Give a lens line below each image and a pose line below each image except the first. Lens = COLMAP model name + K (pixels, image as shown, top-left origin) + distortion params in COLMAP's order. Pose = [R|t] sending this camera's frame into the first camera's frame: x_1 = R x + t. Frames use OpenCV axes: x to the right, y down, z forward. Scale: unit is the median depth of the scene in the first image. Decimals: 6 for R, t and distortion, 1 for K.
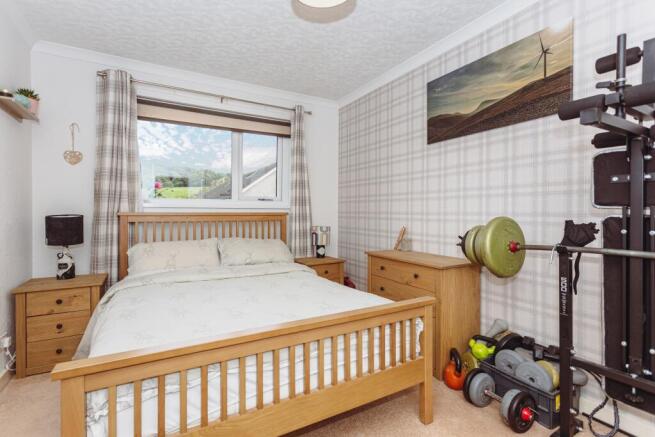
lens RADIAL K [[313.9, 0, 327.5], [0, 313.9, 218.5], [0, 0, 1]] dist [-0.001342, 0.000196]
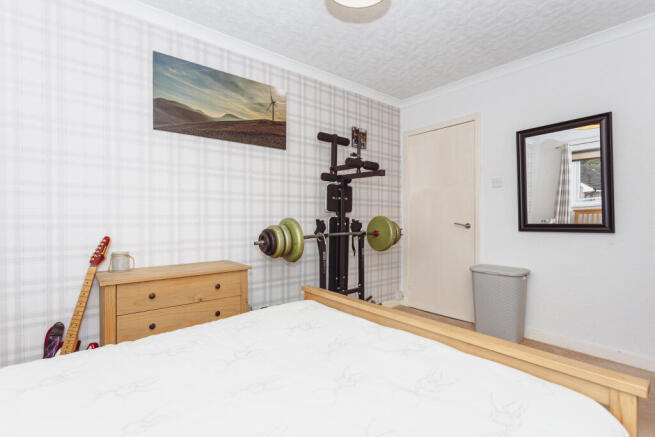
lens RADIAL K [[321.6, 0, 327.5], [0, 321.6, 218.5], [0, 0, 1]] dist [0.000244, 0.000354]
pose [[-0.185151, -0.006944, 0.982685, -0.768767], [0.021841, 0.999699, 0.011180, -0.013683], [-0.982467, 0.023533, -0.184944, 0.998689]]
